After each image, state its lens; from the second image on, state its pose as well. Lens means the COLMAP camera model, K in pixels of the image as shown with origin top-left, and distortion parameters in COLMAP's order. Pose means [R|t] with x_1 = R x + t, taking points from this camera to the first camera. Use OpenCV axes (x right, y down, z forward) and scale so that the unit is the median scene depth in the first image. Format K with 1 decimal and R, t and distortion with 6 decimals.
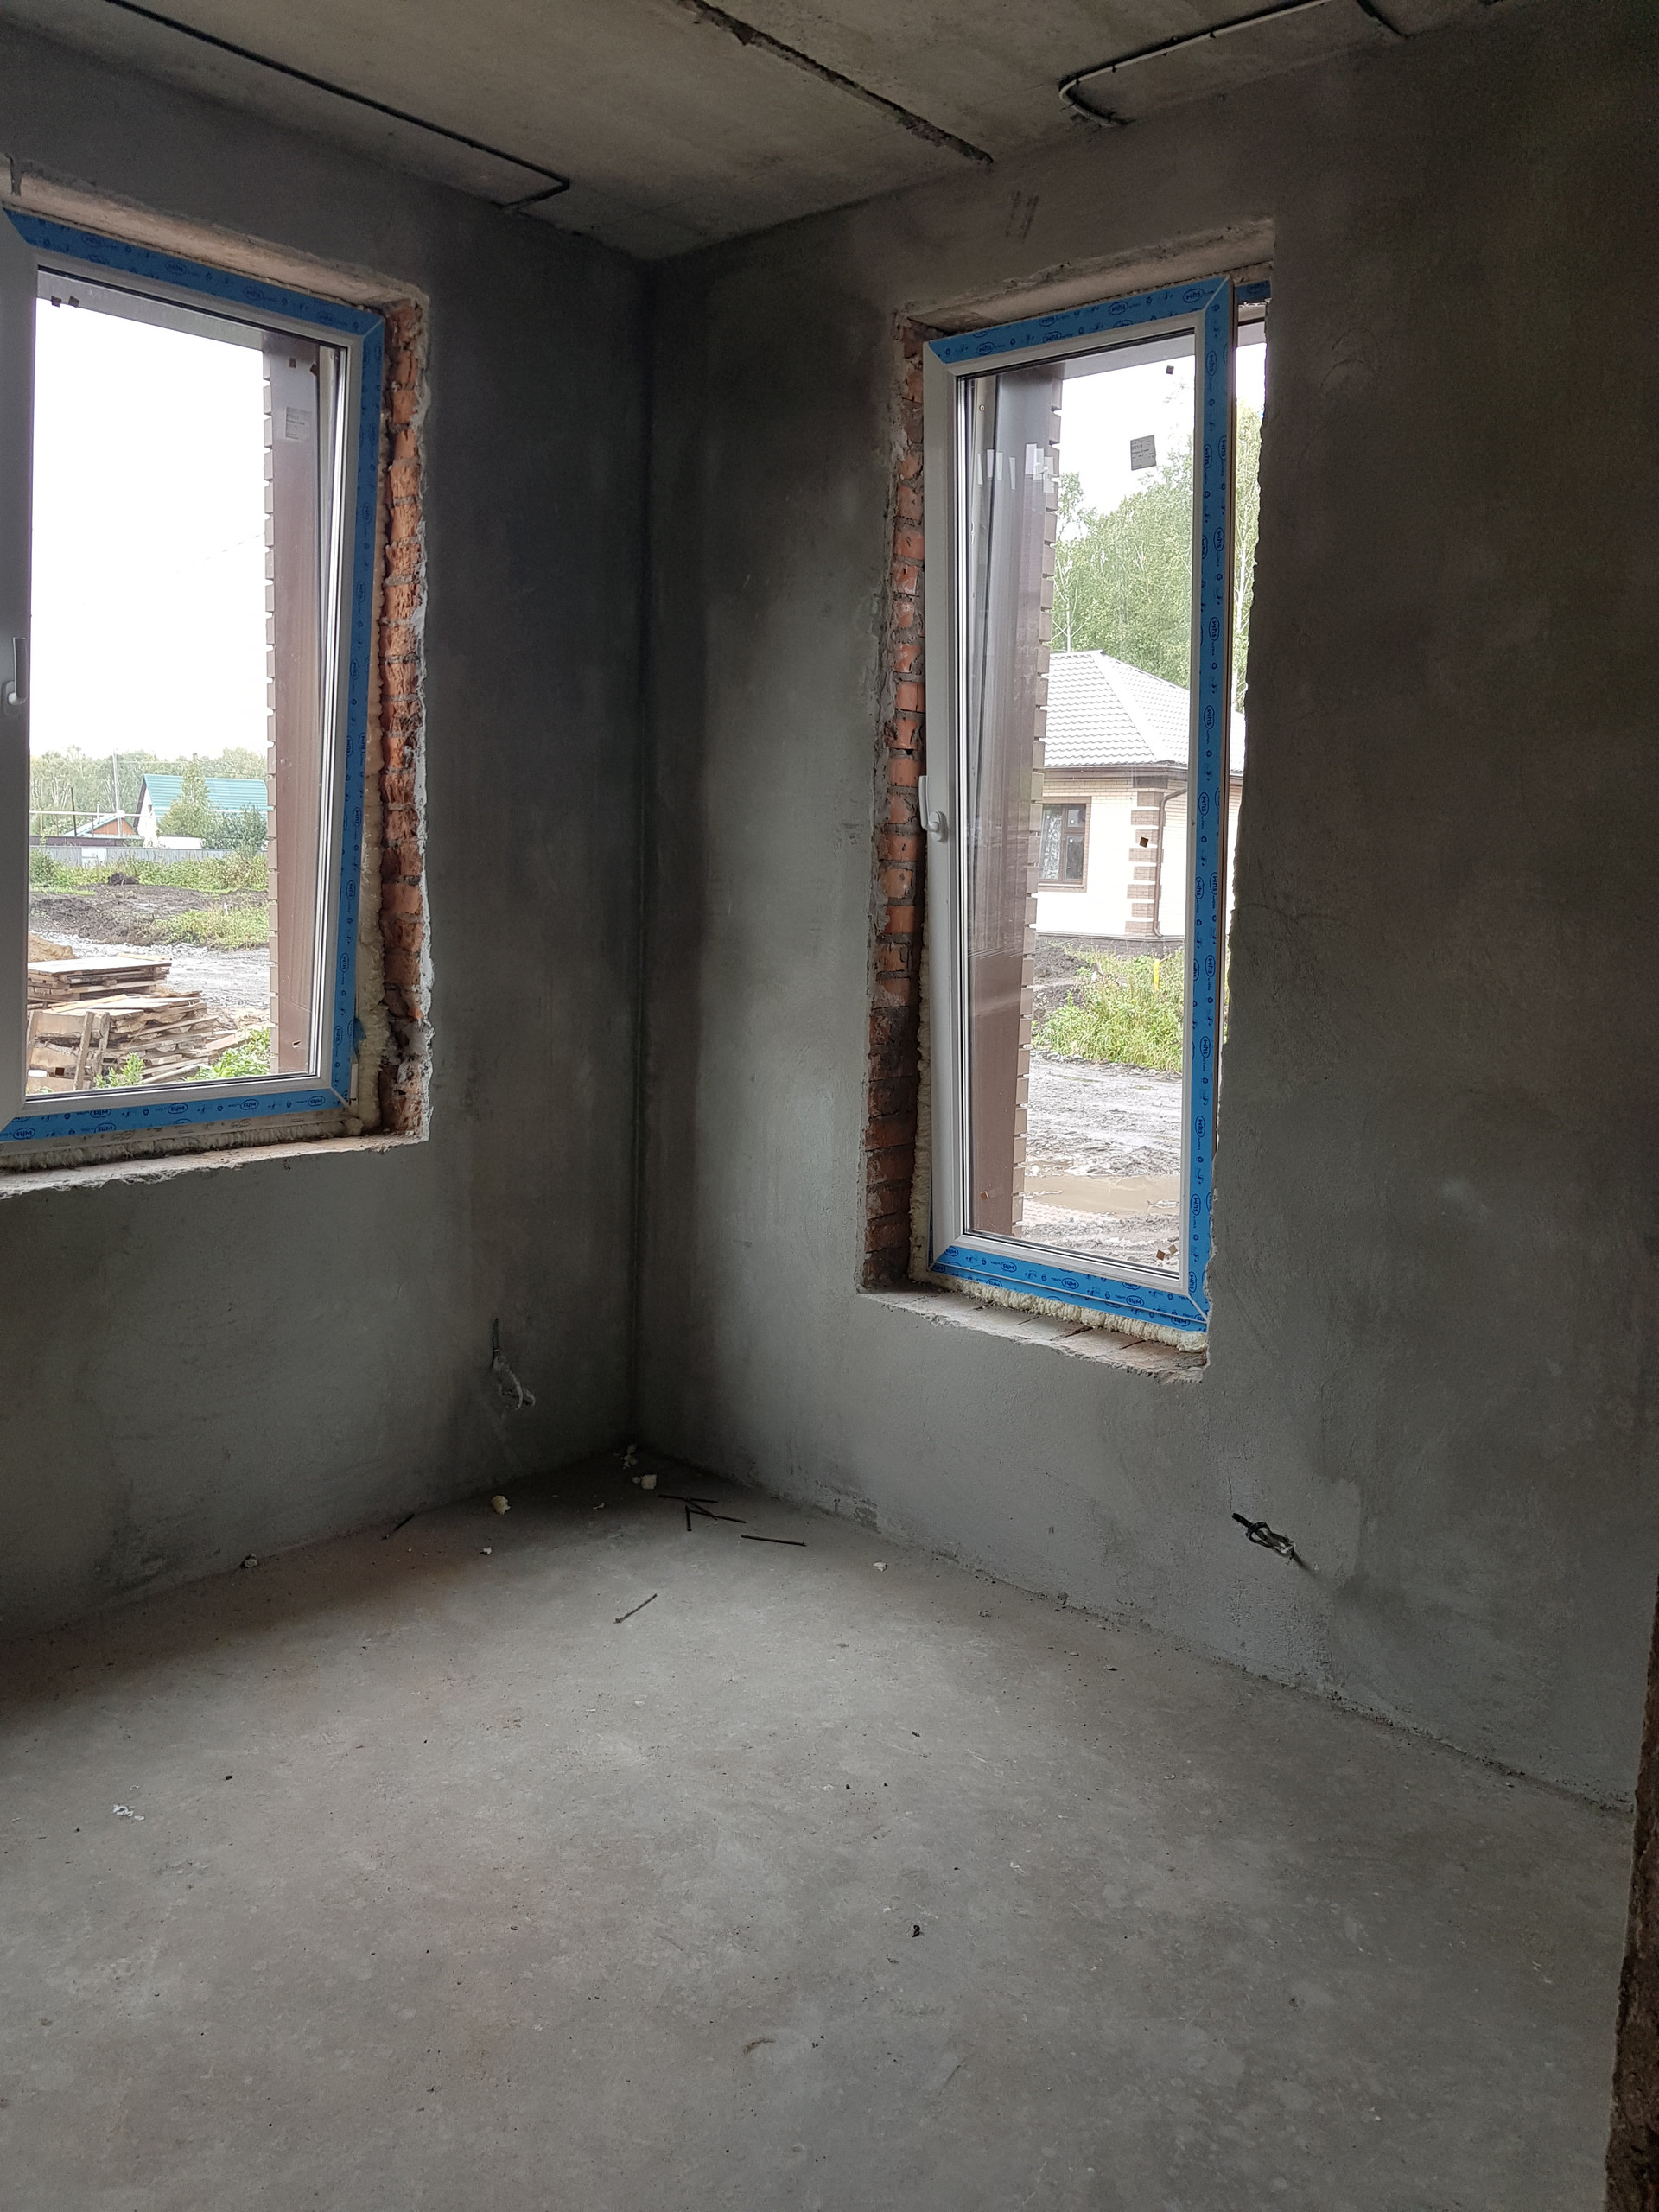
lens RADIAL K [[1747.9, 0, 839.6], [0, 1747.9, 1092.9], [0, 0, 1]] dist [0.091499, -0.163968]
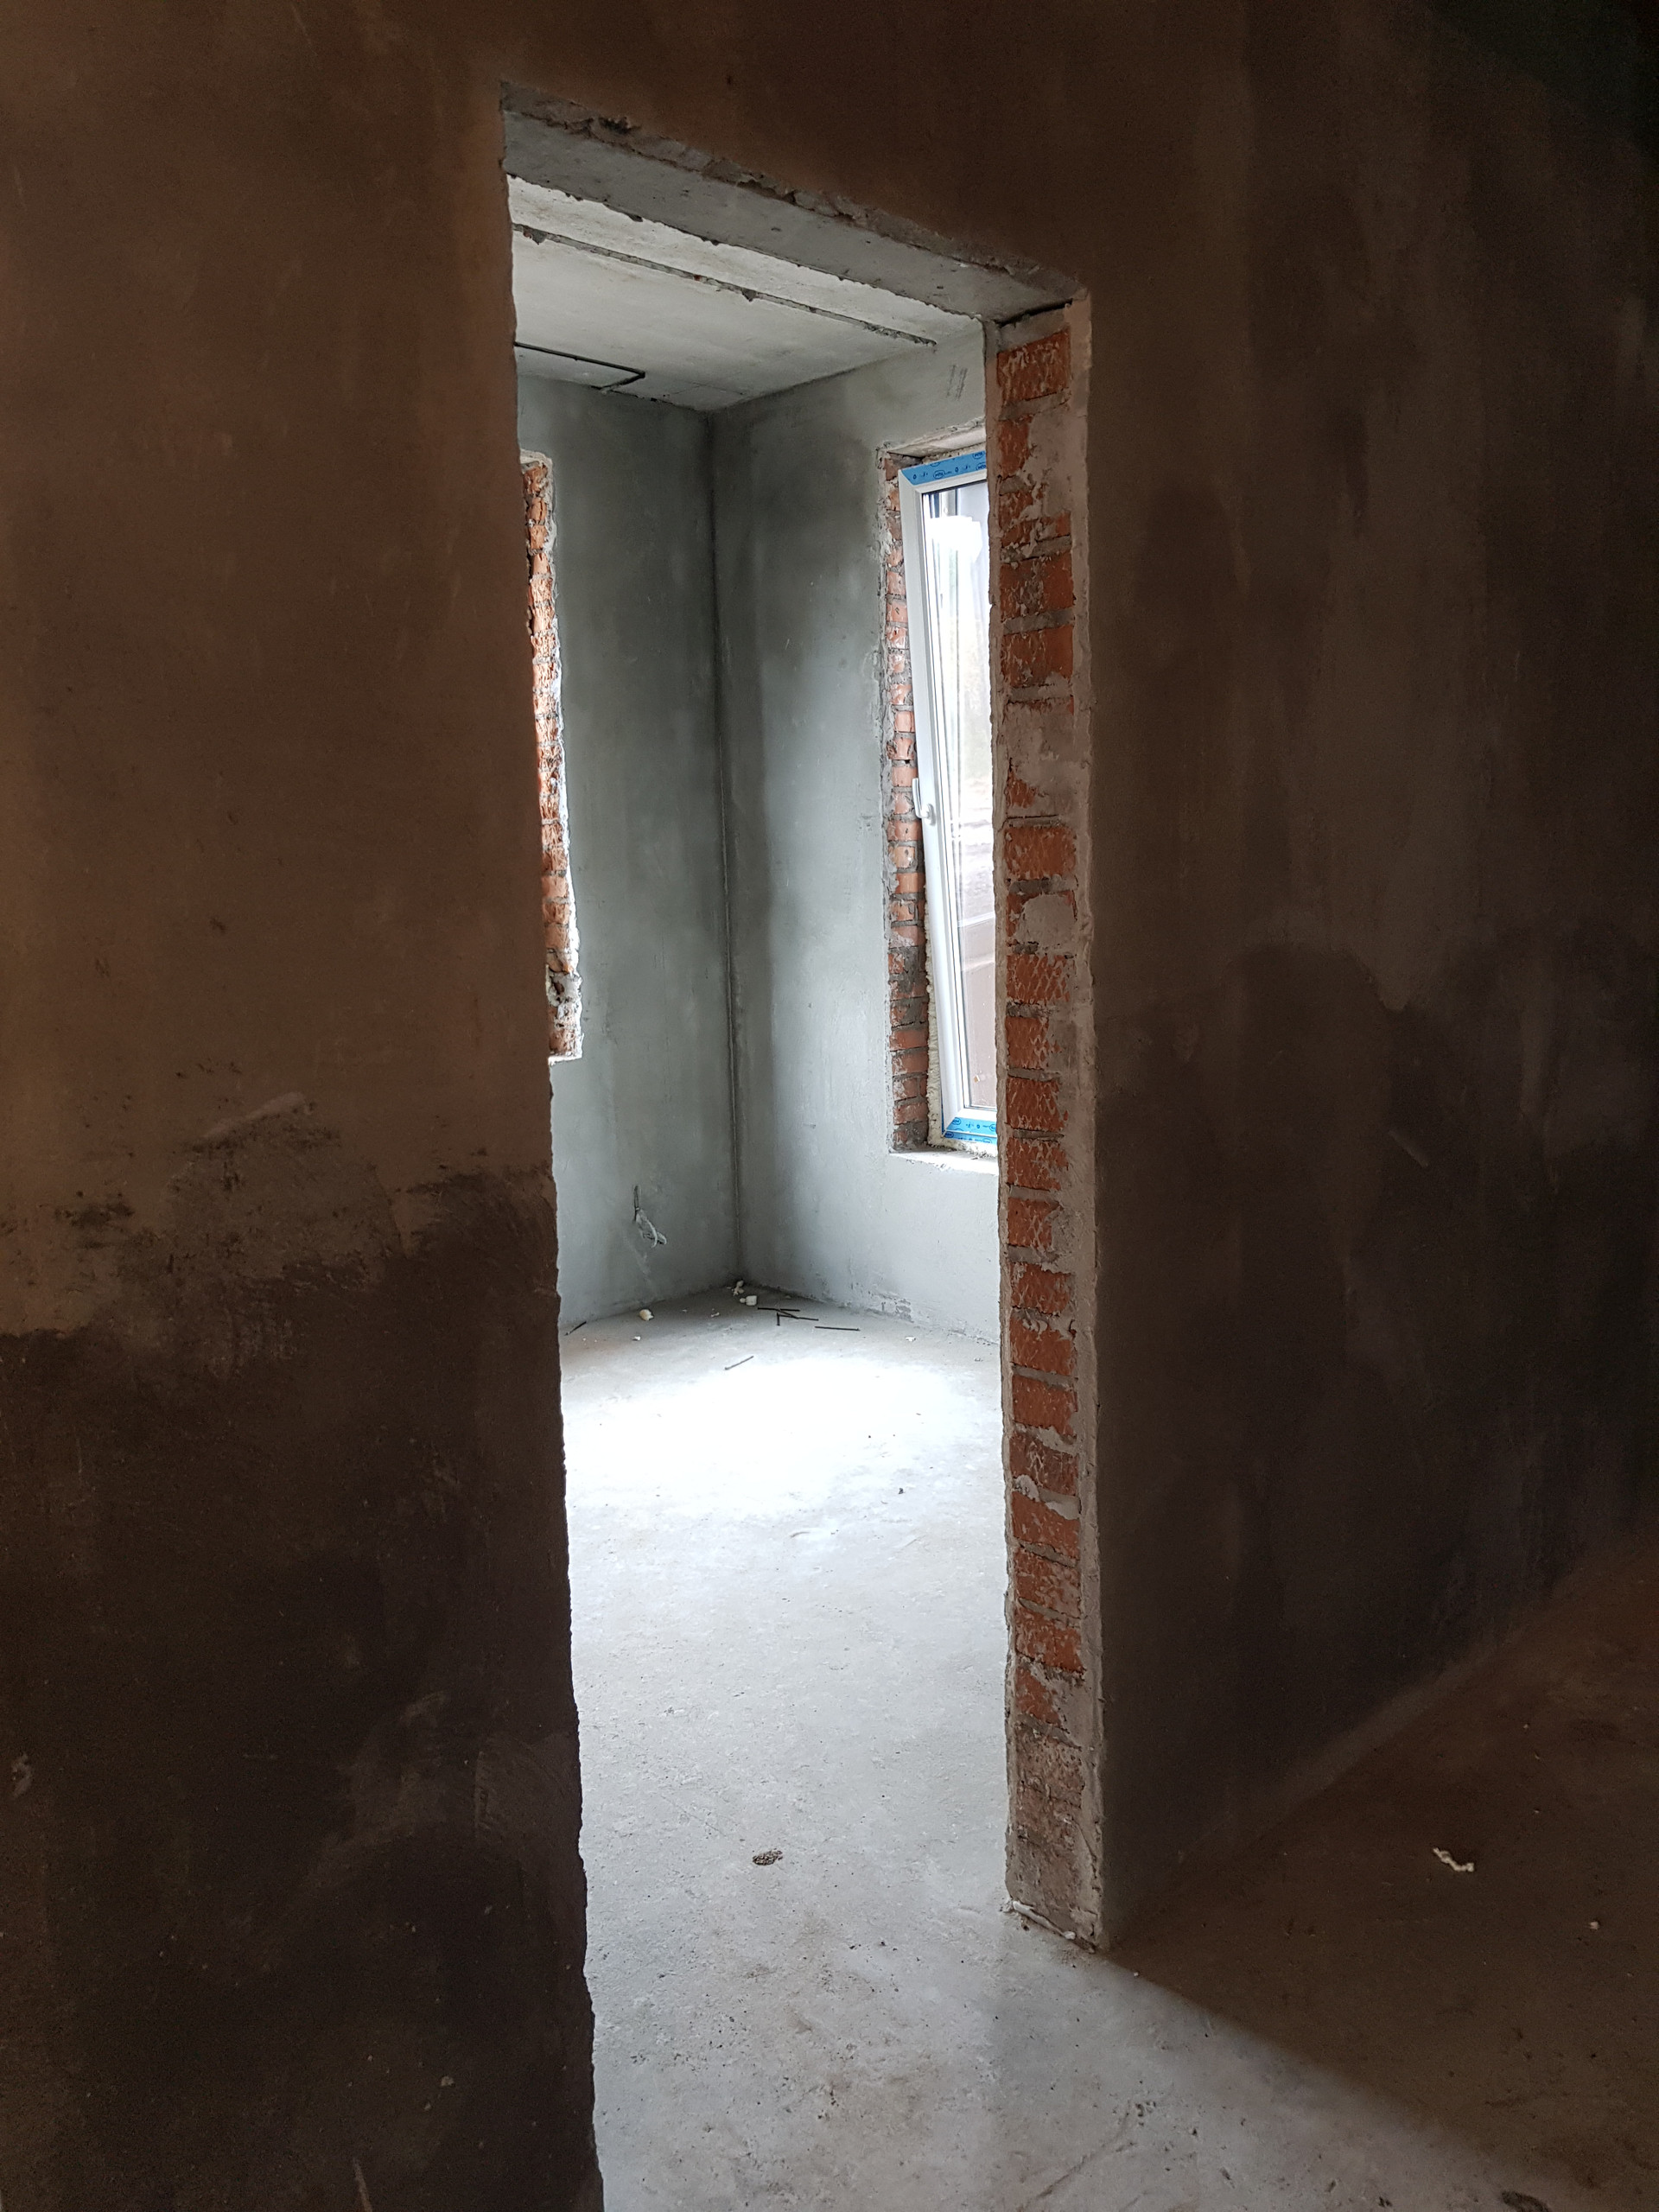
lens RADIAL K [[1708.0, 0, 872.3], [0, 1708.0, 1144.6], [0, 0, 1]] dist [0.088351, -0.155555]
pose [[0.997130, -0.043347, -0.062065, 0.083673], [0.045391, 0.998459, 0.031911, 0.064824], [0.060587, -0.034636, 0.997562, -0.372207]]
